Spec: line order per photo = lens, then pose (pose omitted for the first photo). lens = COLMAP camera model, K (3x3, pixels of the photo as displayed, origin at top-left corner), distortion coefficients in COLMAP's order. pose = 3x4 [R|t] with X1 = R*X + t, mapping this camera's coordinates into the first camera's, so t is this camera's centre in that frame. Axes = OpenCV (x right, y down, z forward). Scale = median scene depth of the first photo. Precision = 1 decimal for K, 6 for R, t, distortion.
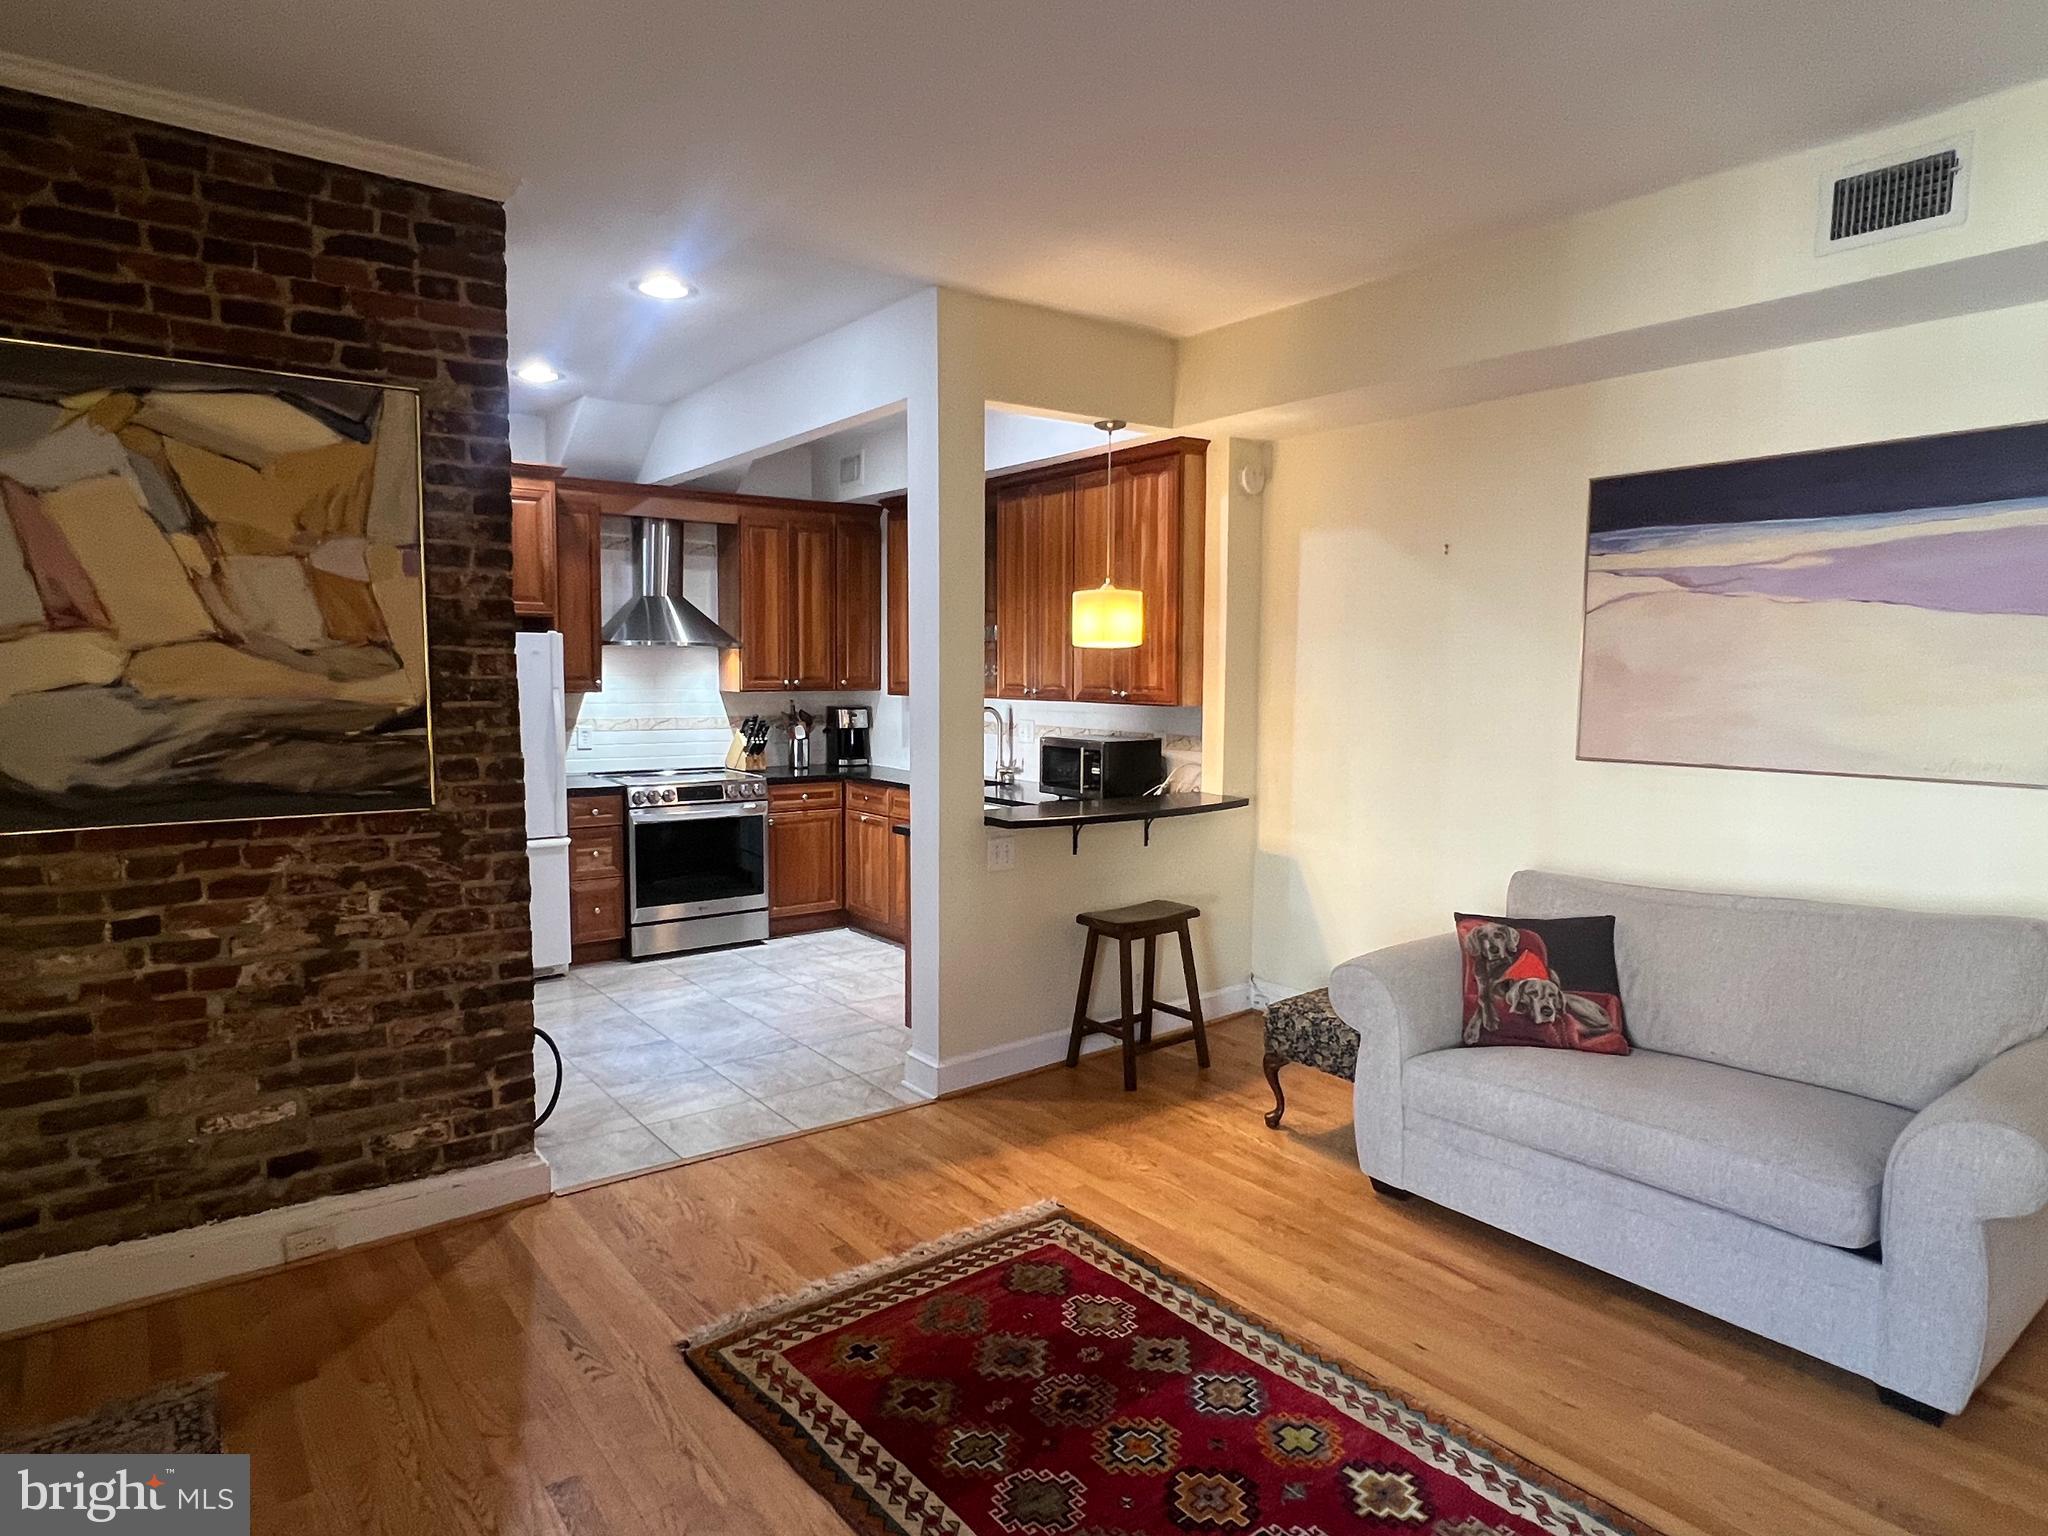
lens RADIAL K [[1174.3, 0, 1022.3], [0, 1174.3, 767.0], [0, 0, 1]] dist [-0.004095, 0.001987]
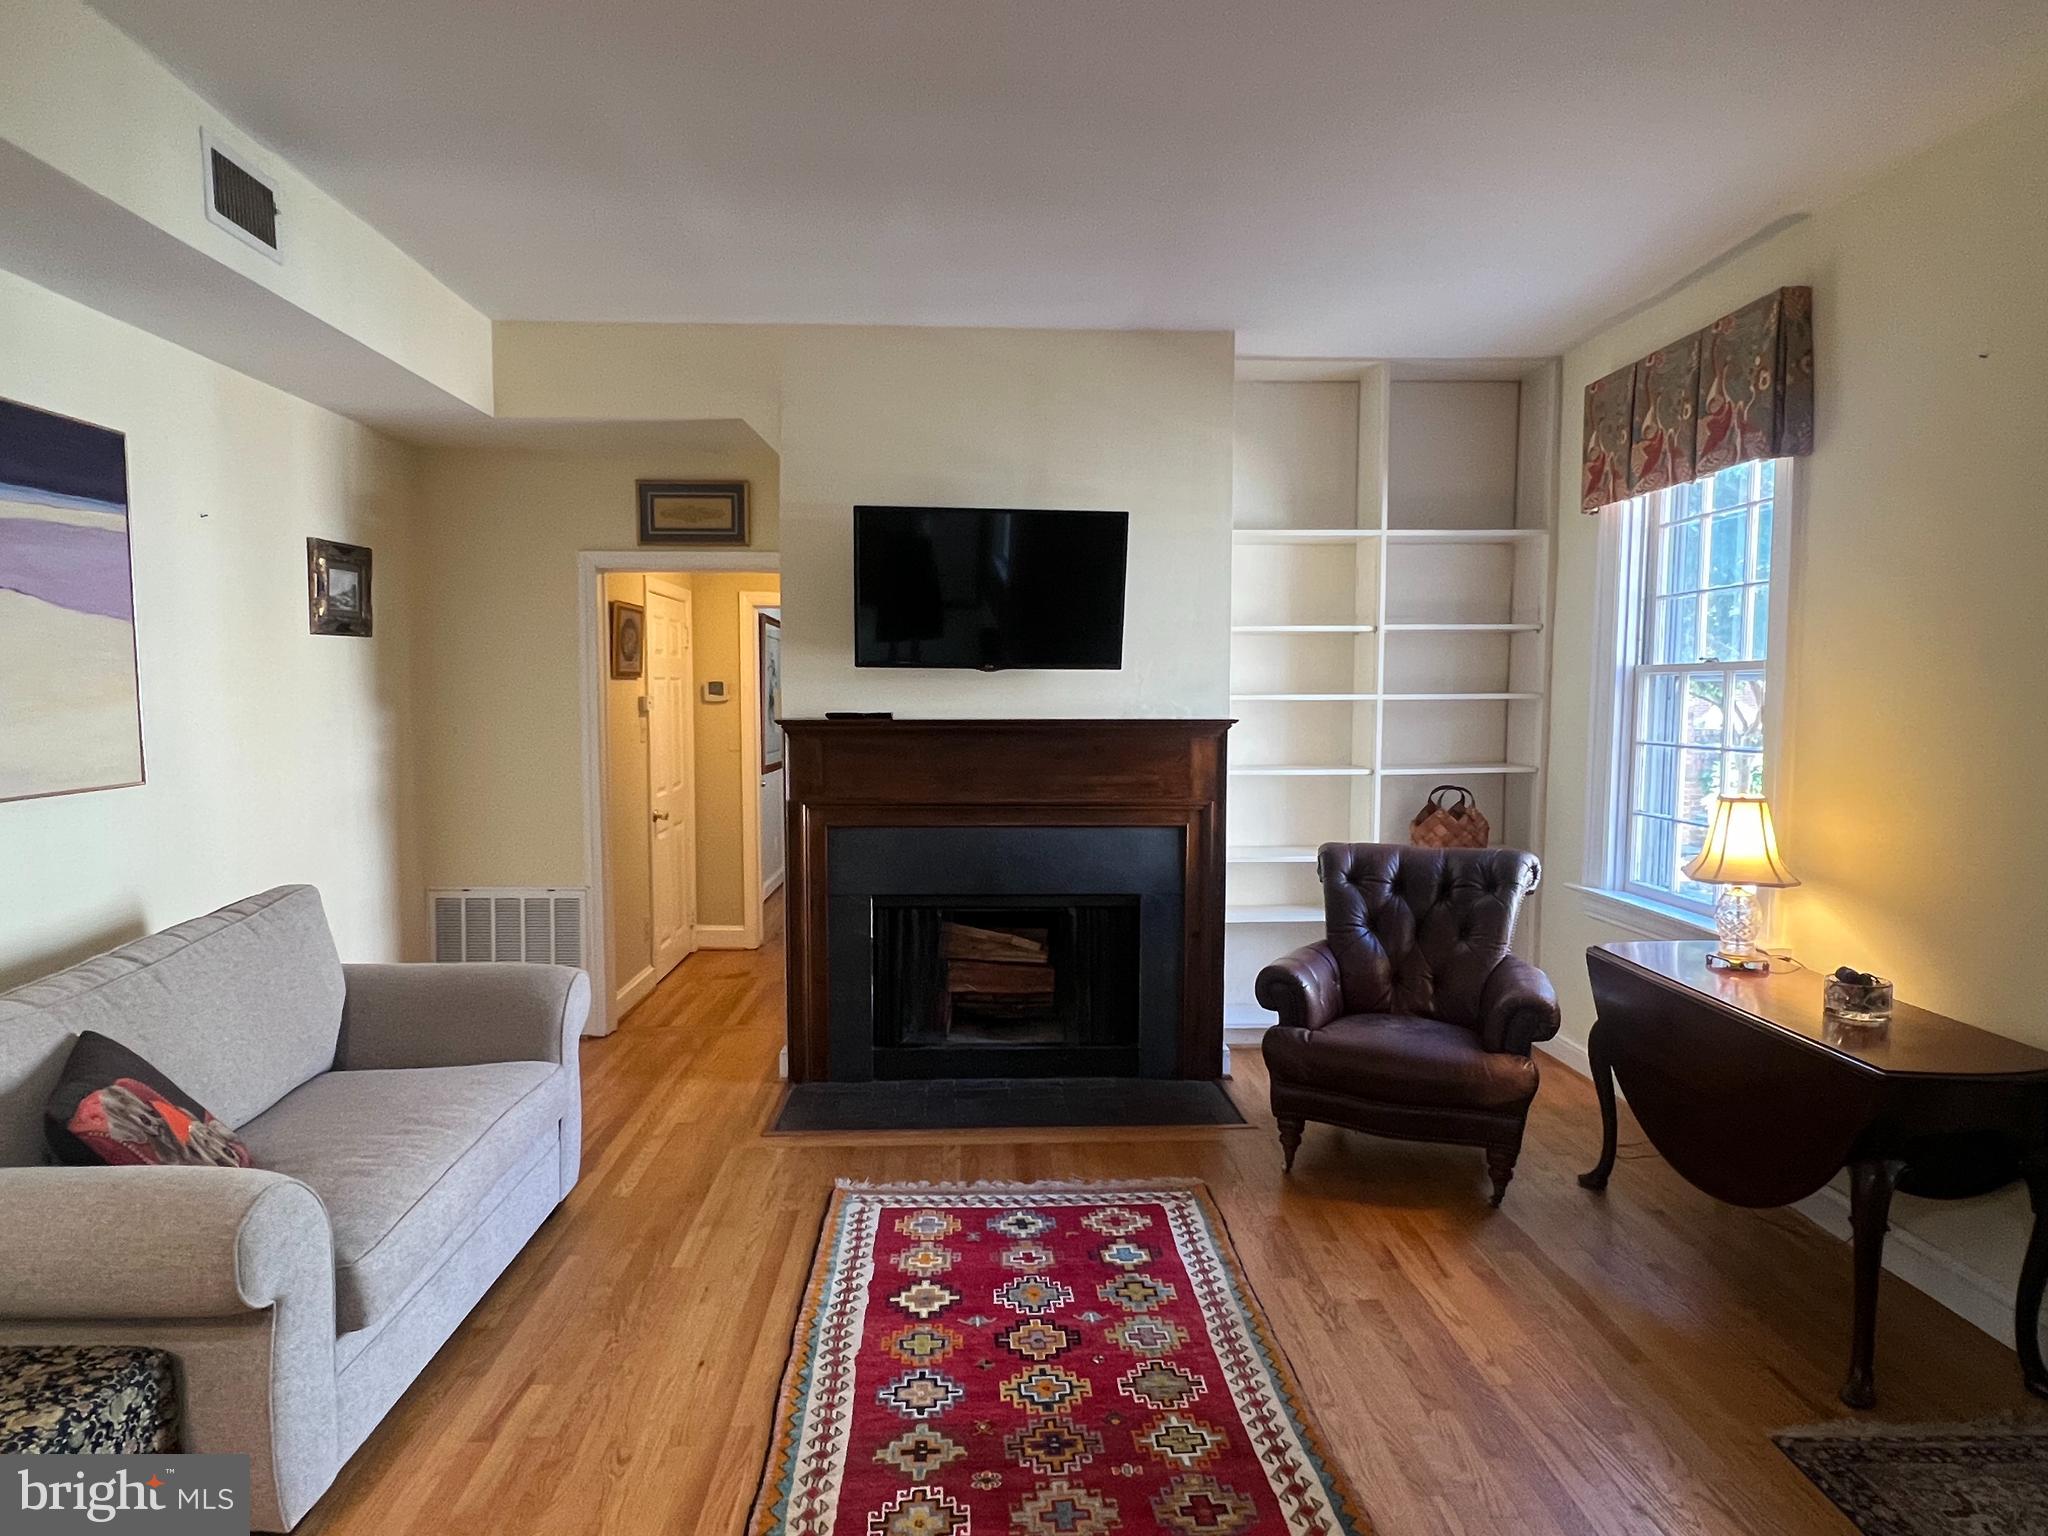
lens RADIAL K [[1174.3, 0, 1016.0], [0, 1174.3, 767.0], [0, 0, 1]] dist [-0.004095, 0.001987]
pose [[-0.810513, -0.045246, 0.583970, -0.436232], [0.046661, 0.988855, 0.141379, -0.128202], [-0.583858, 0.141838, -0.799369, 1.614645]]
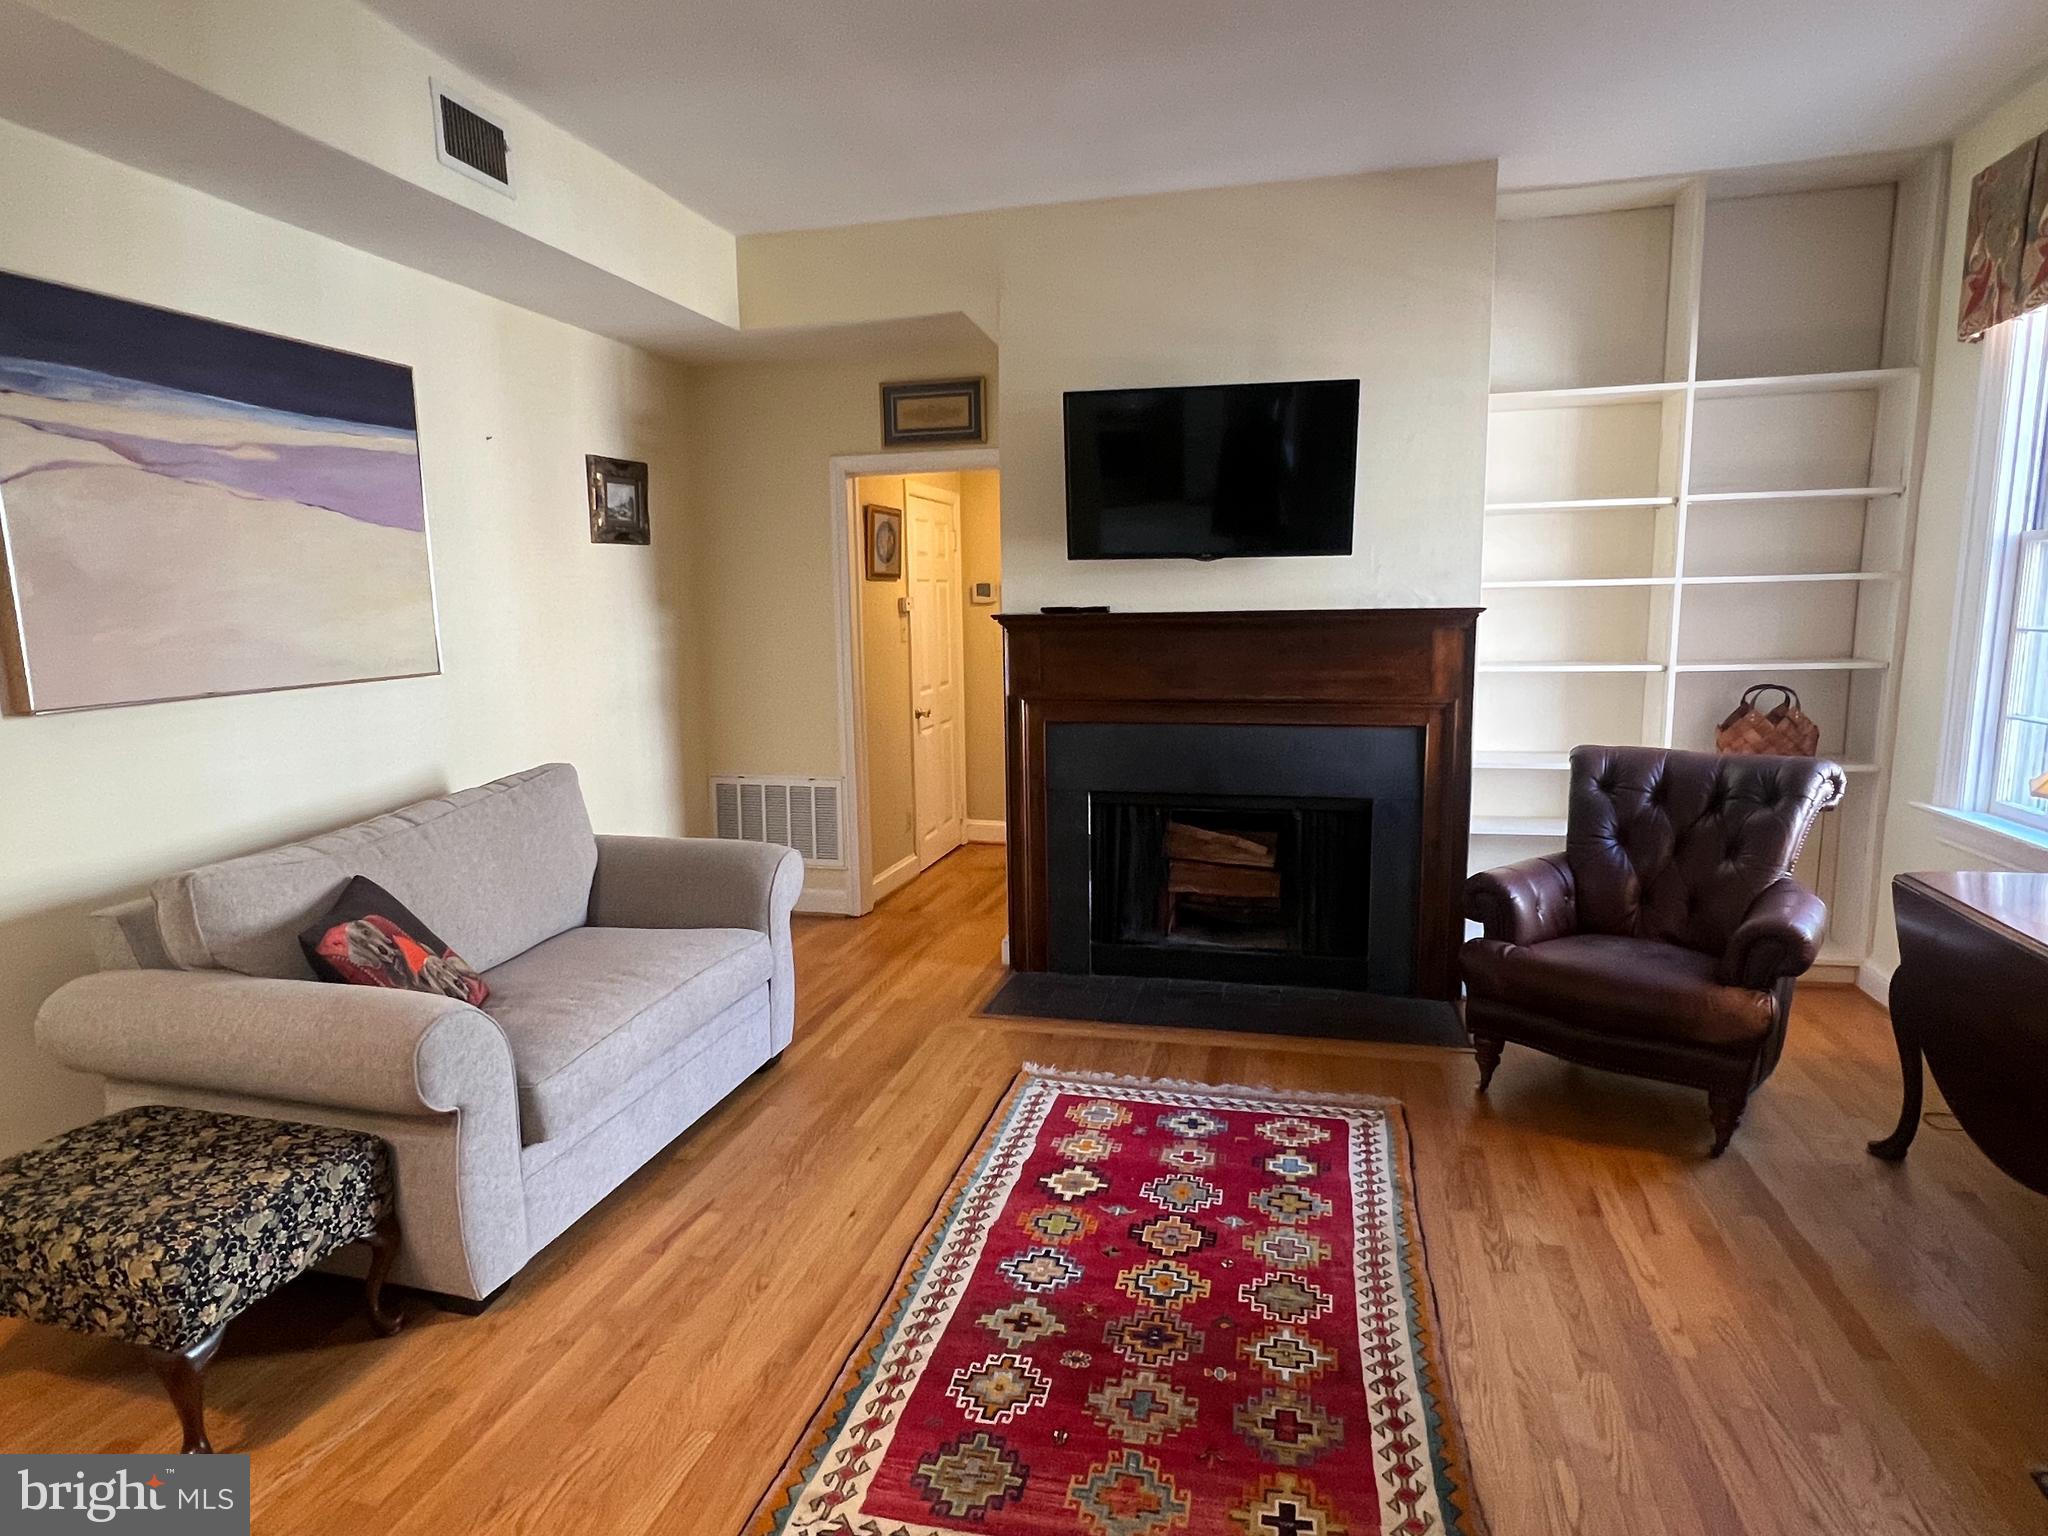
lens RADIAL K [[1174.3, 0, 1014.2], [0, 1174.3, 768.4], [0, 0, 1]] dist [-0.004095, 0.001987]
pose [[-0.608944, -0.108185, 0.785801, -0.546202], [0.084359, 0.976204, 0.199772, -0.093838], [-0.788714, 0.187939, -0.585328, 1.475839]]
